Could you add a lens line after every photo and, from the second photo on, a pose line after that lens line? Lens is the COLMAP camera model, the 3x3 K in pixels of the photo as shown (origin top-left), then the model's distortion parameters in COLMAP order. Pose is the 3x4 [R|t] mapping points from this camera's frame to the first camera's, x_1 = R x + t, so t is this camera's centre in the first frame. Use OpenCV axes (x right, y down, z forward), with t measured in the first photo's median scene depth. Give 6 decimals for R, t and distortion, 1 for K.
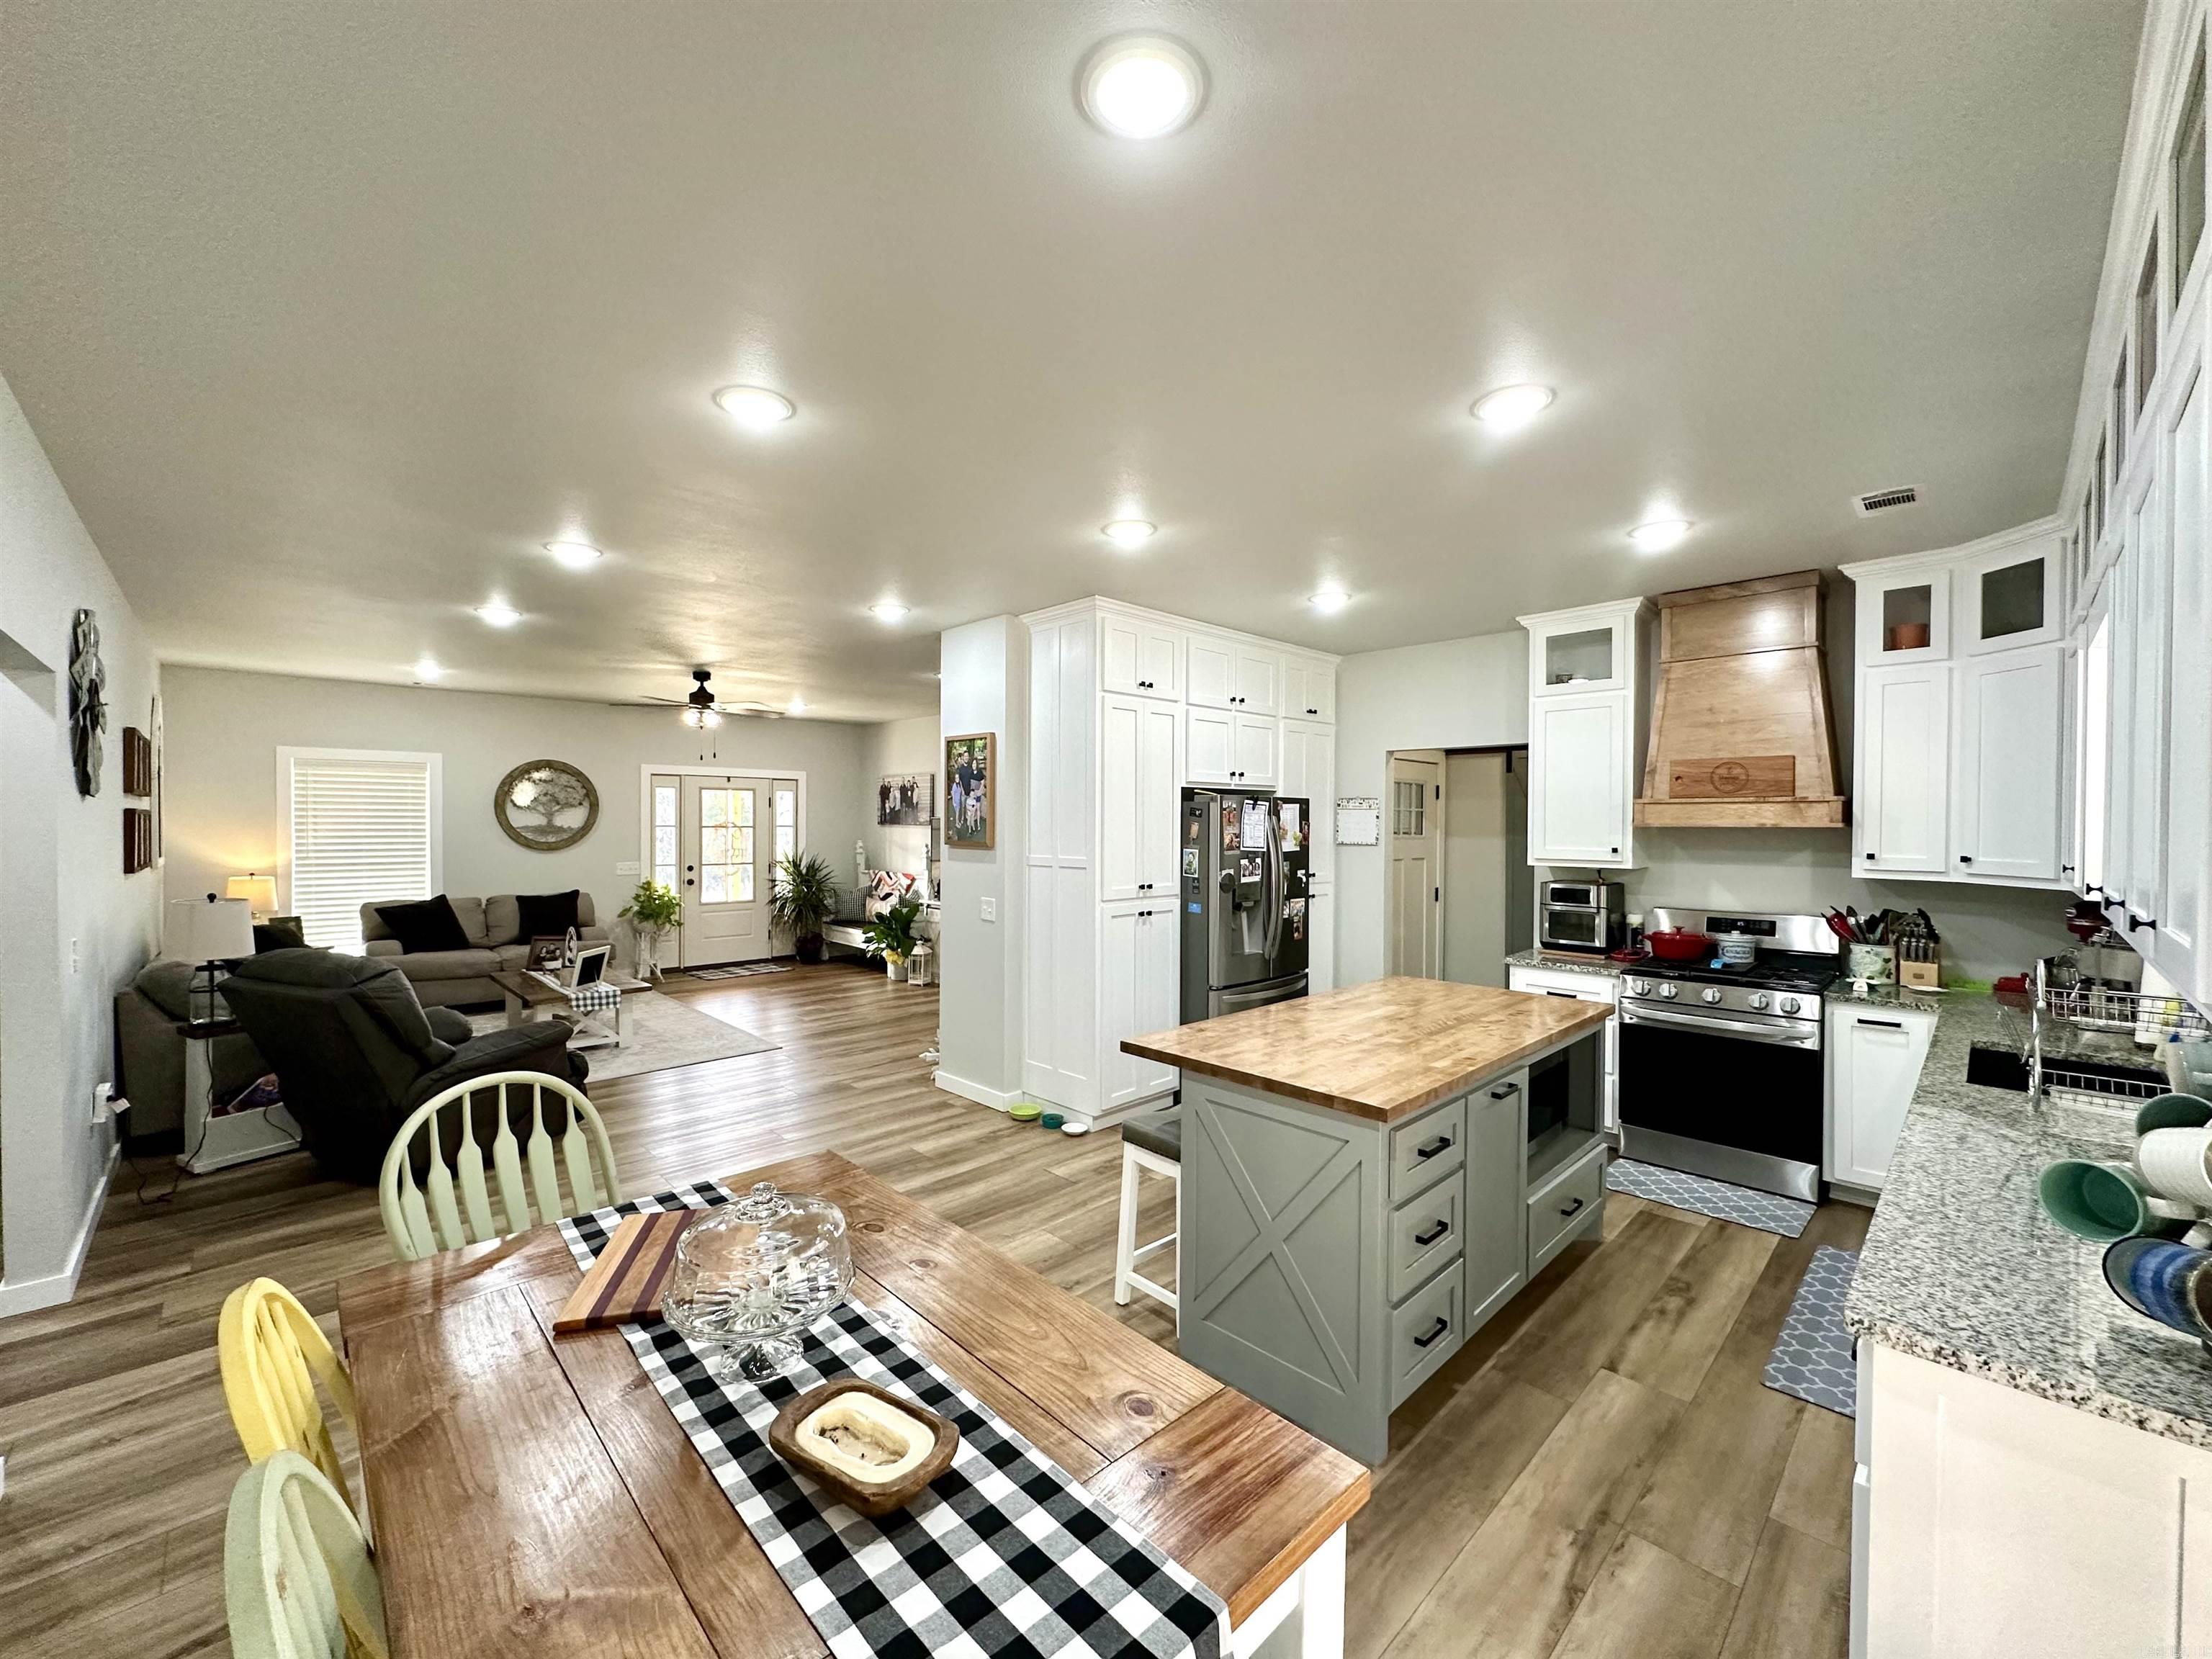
lens RADIAL K [[880.5, 0, 1106.7], [0, 880.5, 832.4], [0, 0, 1]] dist [-0.000017, -0.000114]
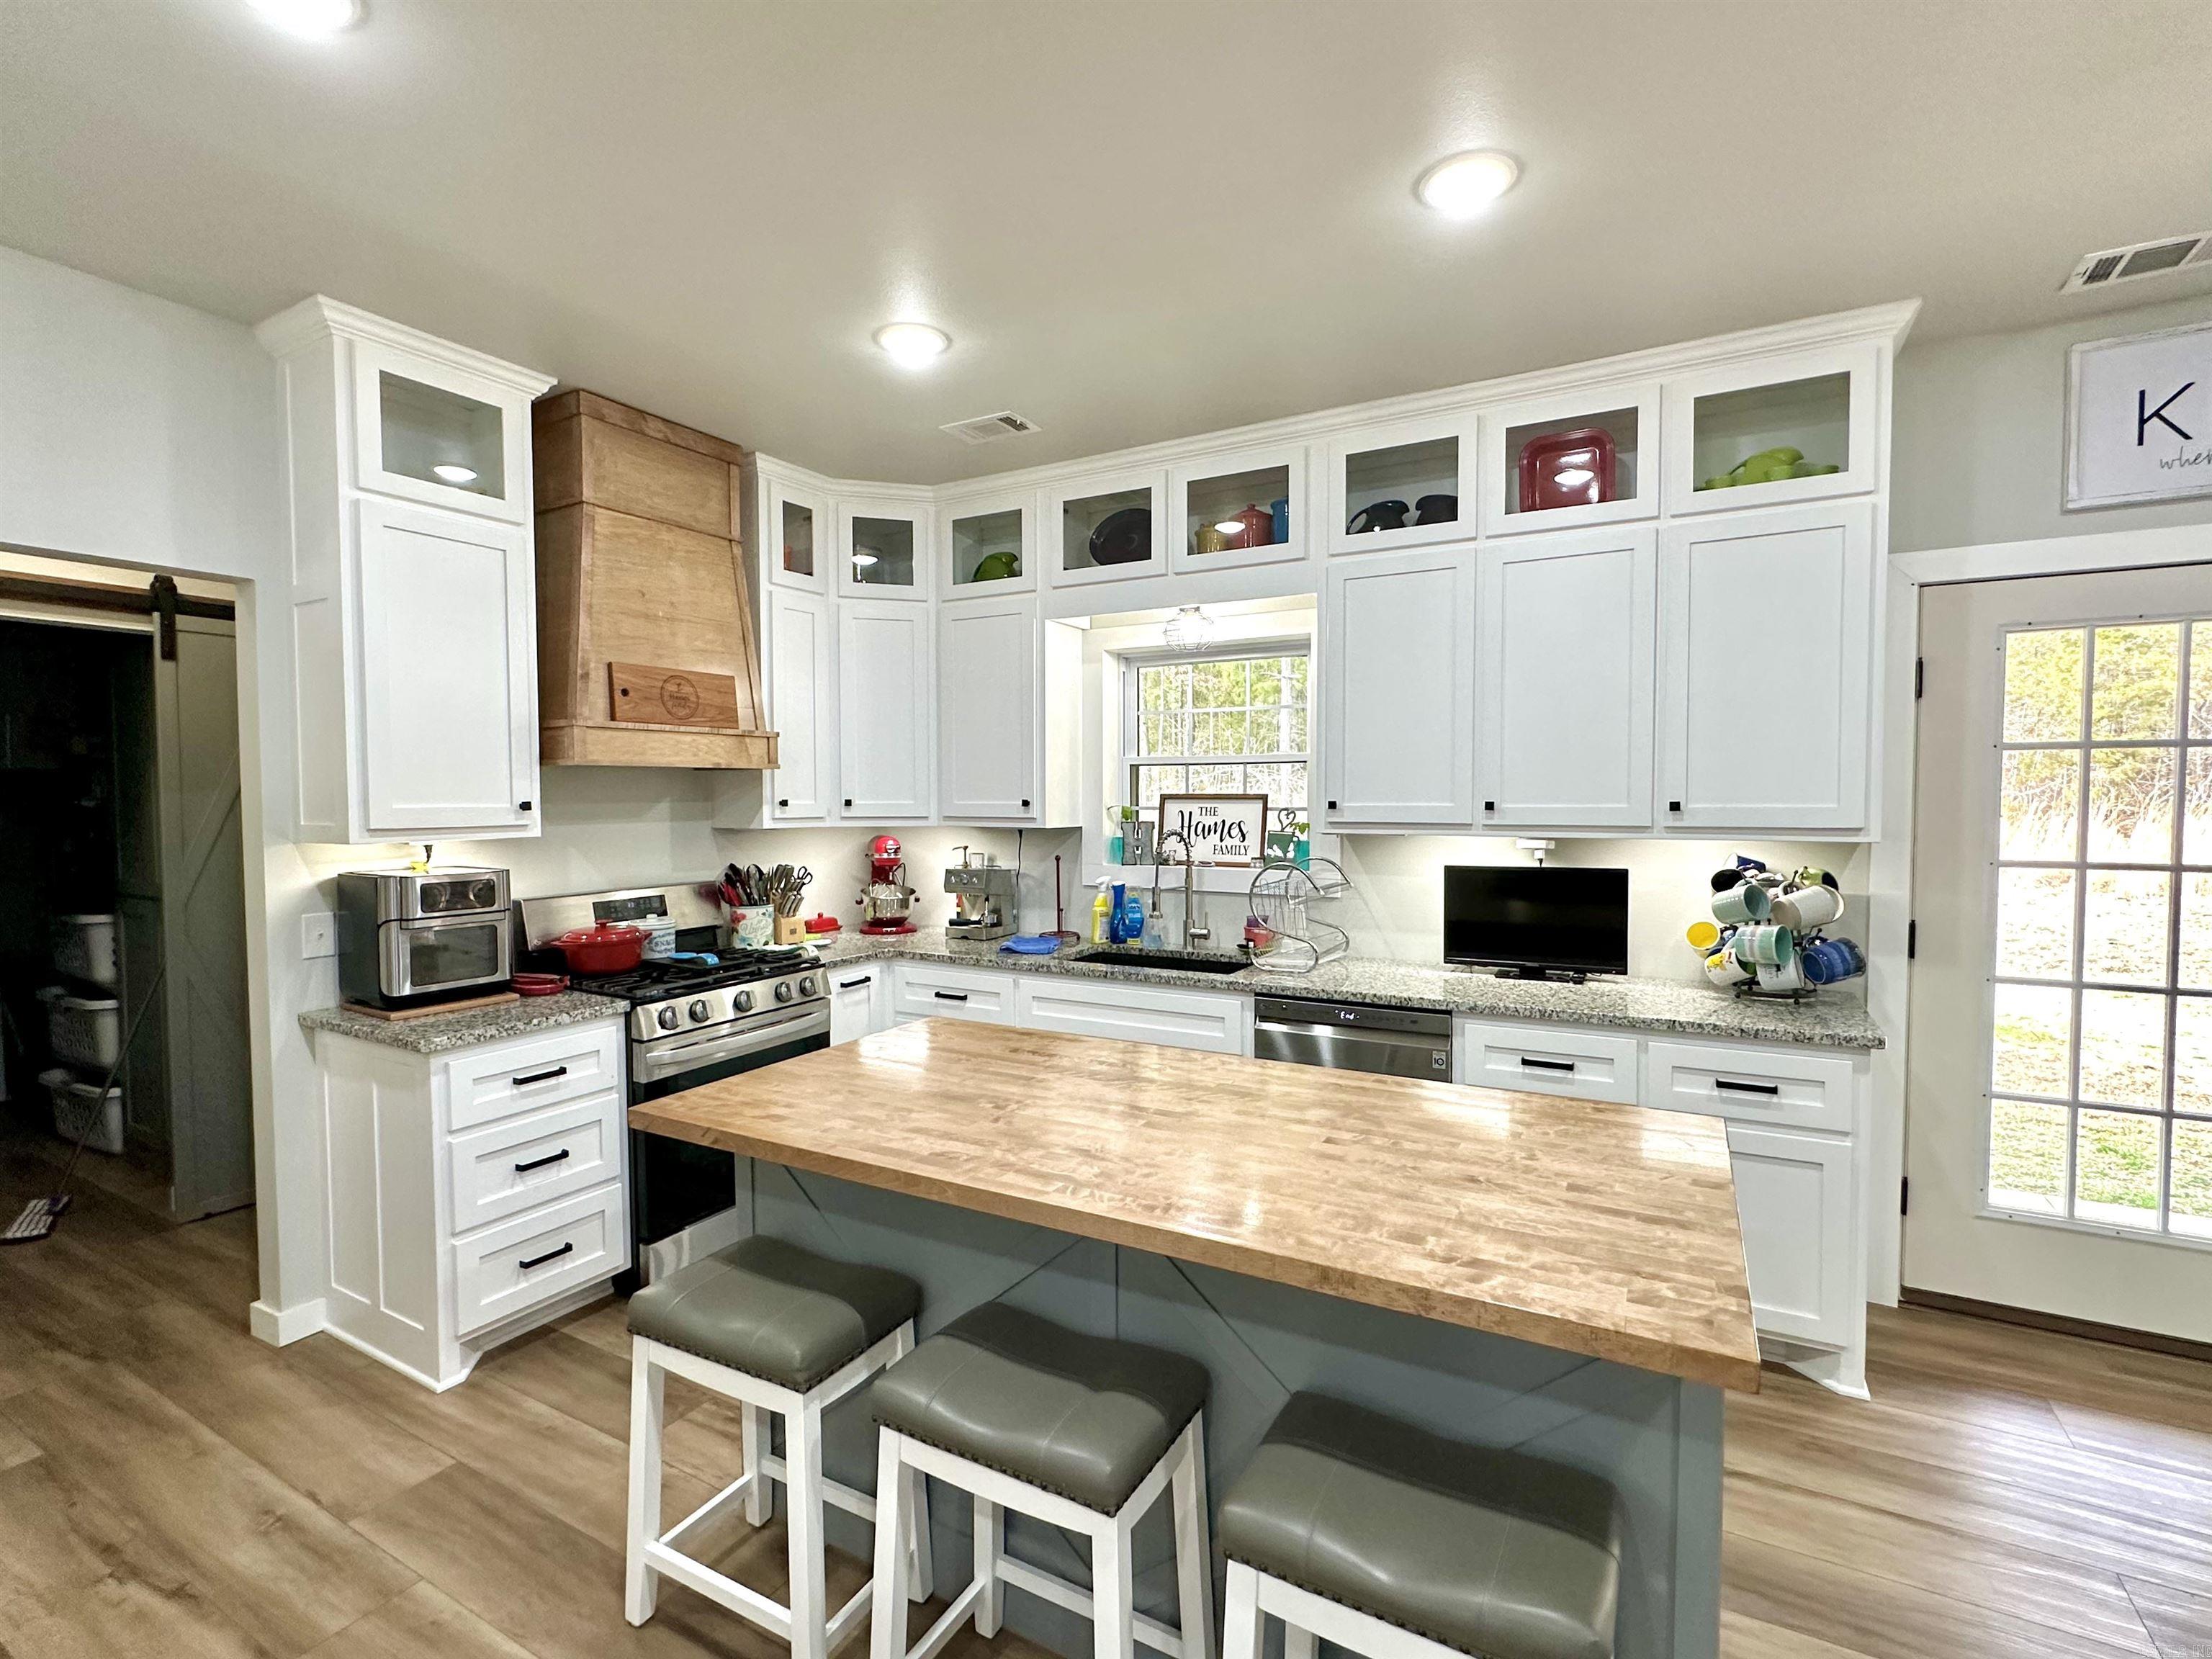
lens RADIAL K [[1020.1, 0, 1123.4], [0, 1020.1, 835.0], [0, 0, 1]] dist [-0.001646, -0.001446]
pose [[-0.273393, -0.043901, 0.960900, -0.158188], [0.013580, 0.998682, 0.049491, 0.010899], [-0.961807, 0.026580, -0.272437, 0.754996]]
